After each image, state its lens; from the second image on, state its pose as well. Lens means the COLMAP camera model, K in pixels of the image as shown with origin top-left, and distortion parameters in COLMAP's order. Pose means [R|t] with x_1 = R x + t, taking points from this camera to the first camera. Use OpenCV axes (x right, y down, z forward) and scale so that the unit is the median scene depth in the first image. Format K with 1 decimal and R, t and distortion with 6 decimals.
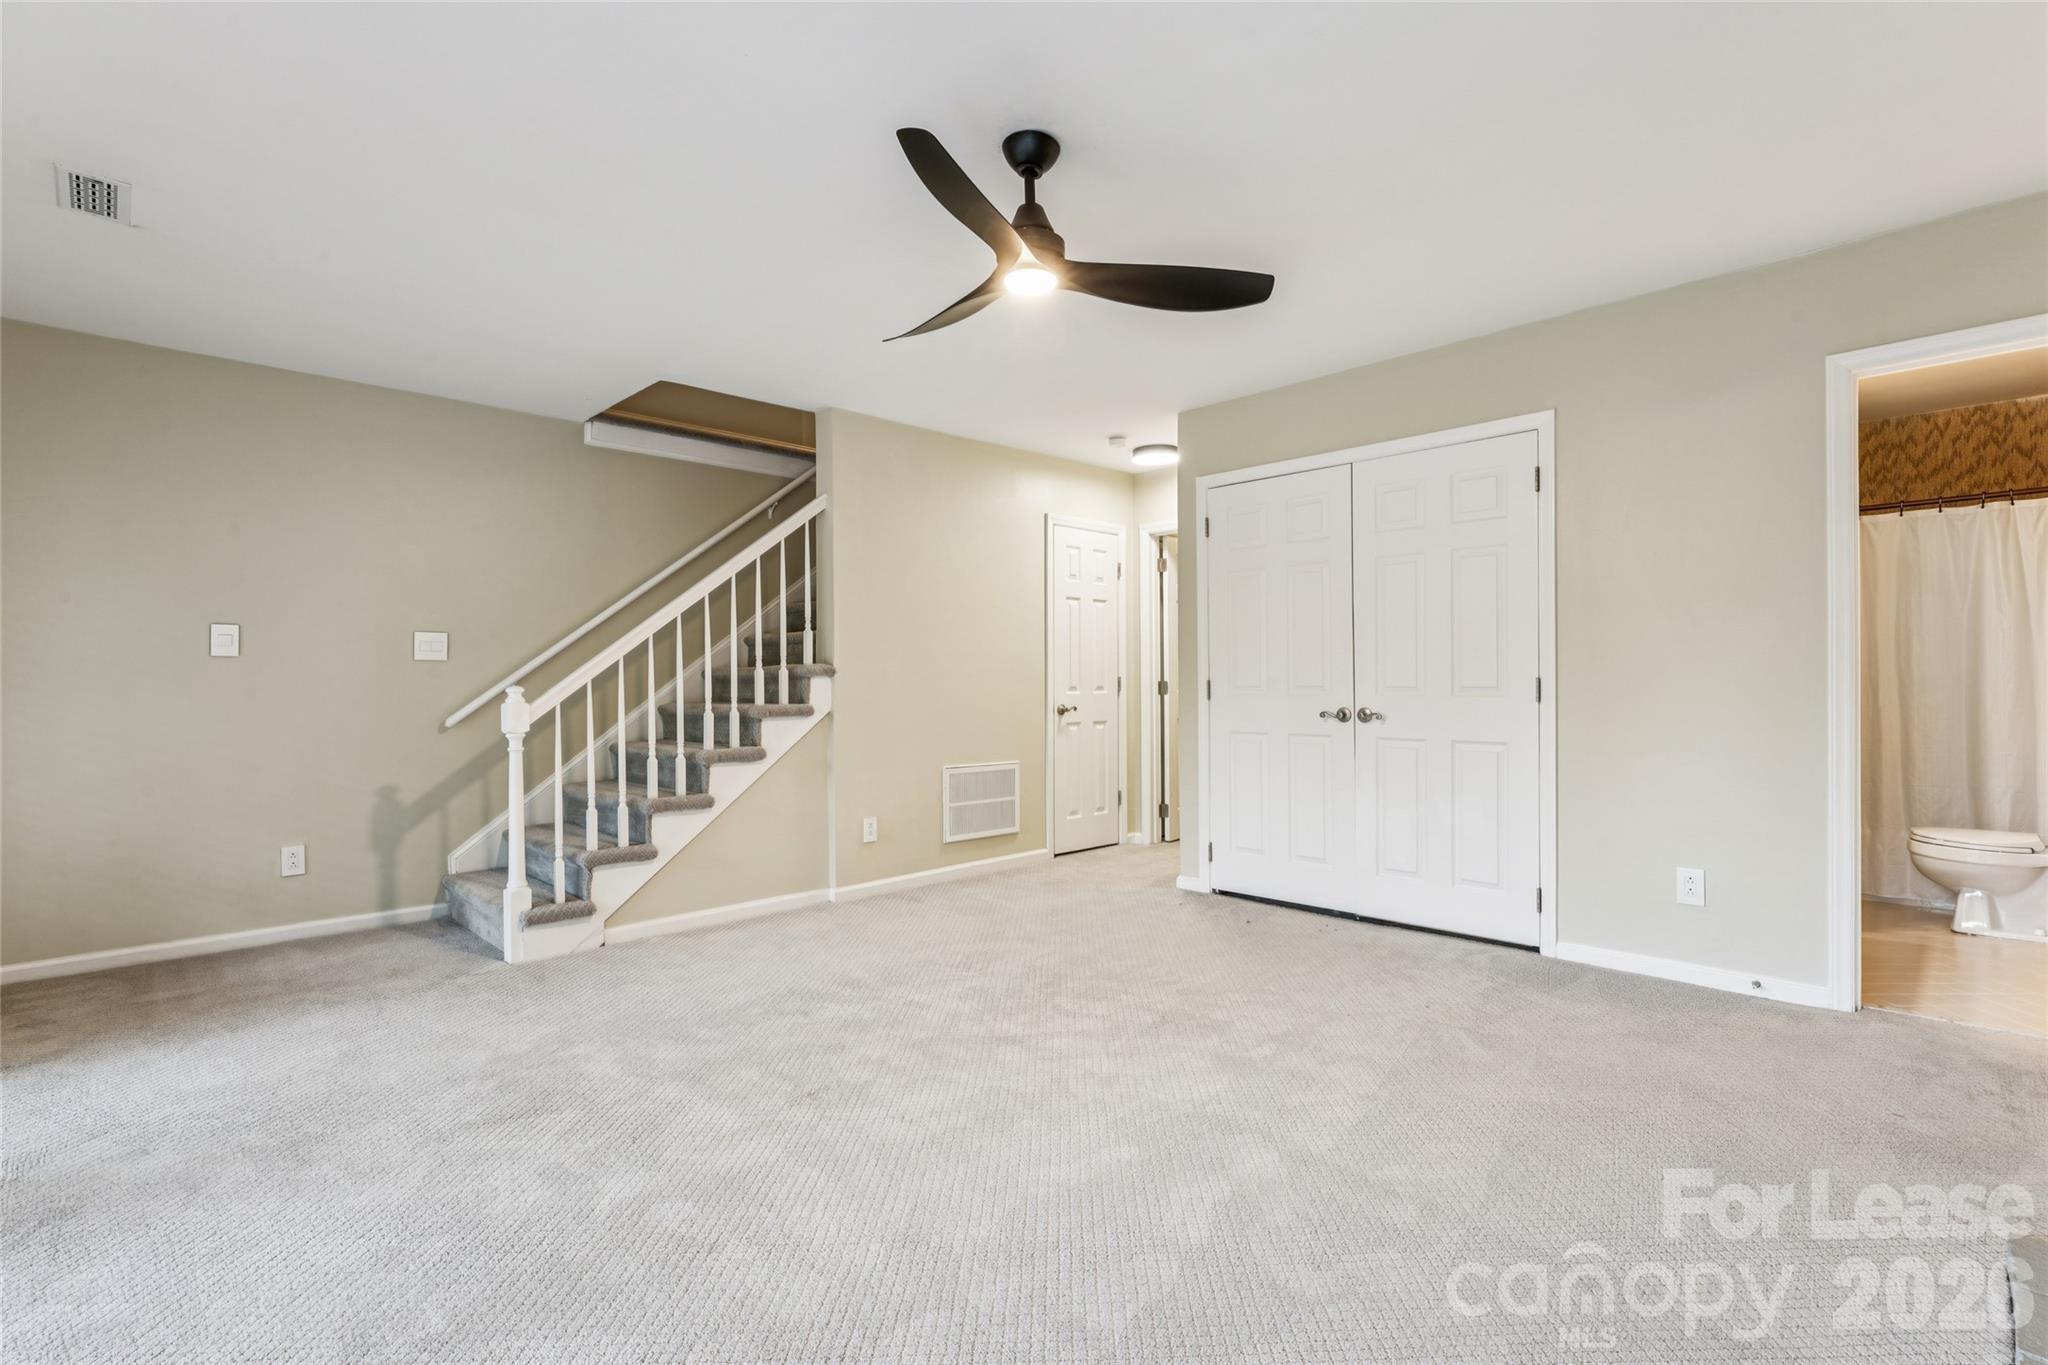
lens RADIAL K [[942.4, 0, 1037.1], [0, 942.4, 686.4], [0, 0, 1]] dist [-0.000071, 0.000049]
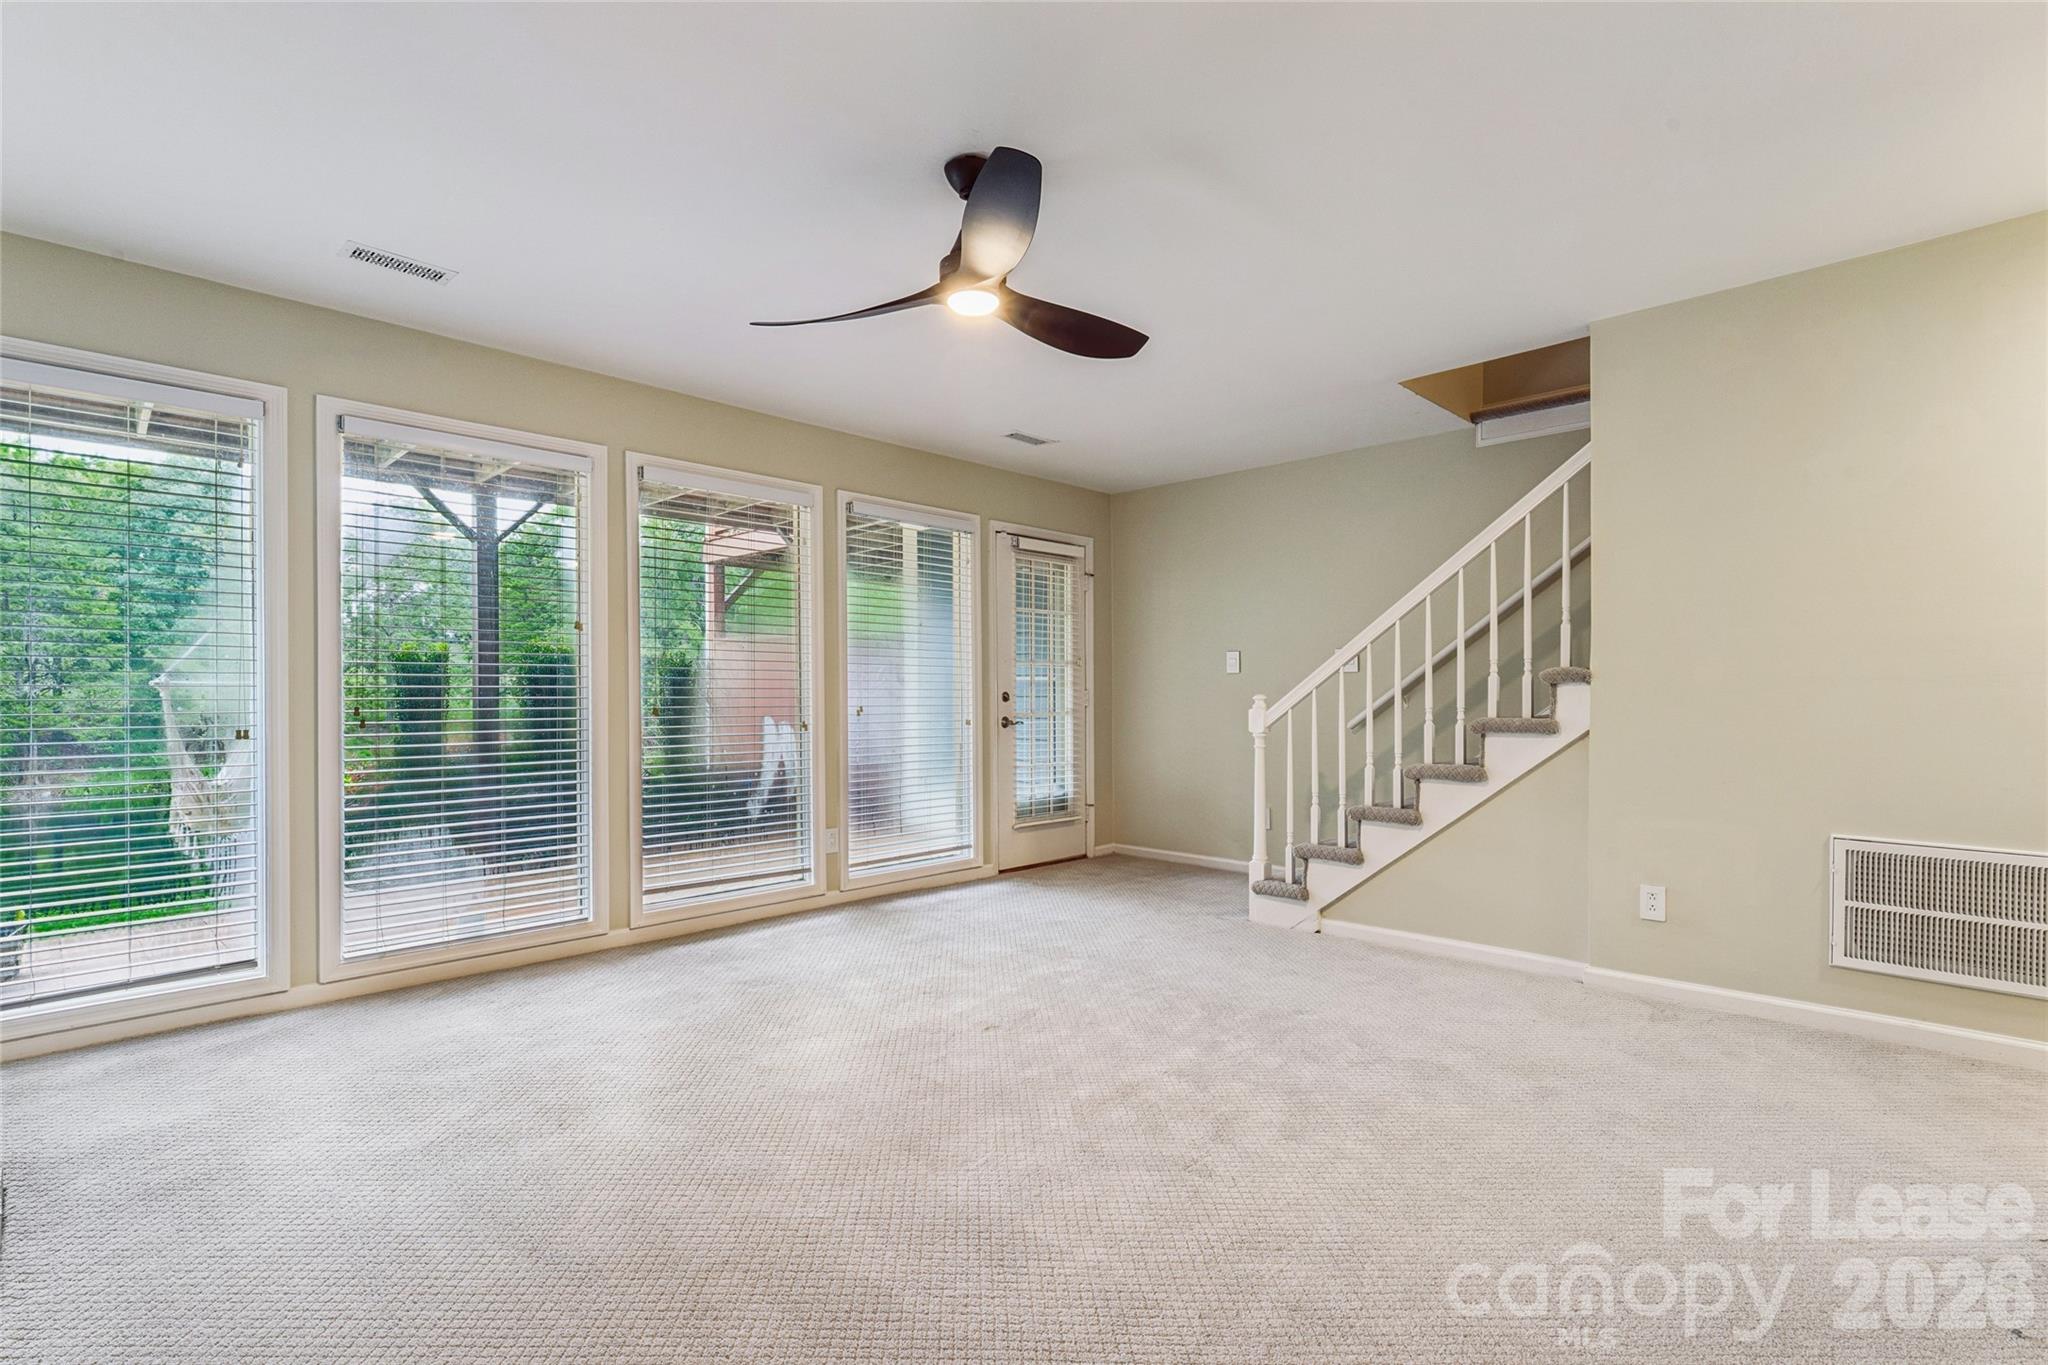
lens RADIAL K [[942.4, 0, 974.8], [0, 942.4, 700.6], [0, 0, 1]] dist [-0.000071, 0.000049]
pose [[0.007056, 0.014636, -0.999868, 0.620245], [-0.000118, 0.999893, 0.014636, -0.008846], [0.999975, 0.000015, 0.007057, 0.594467]]
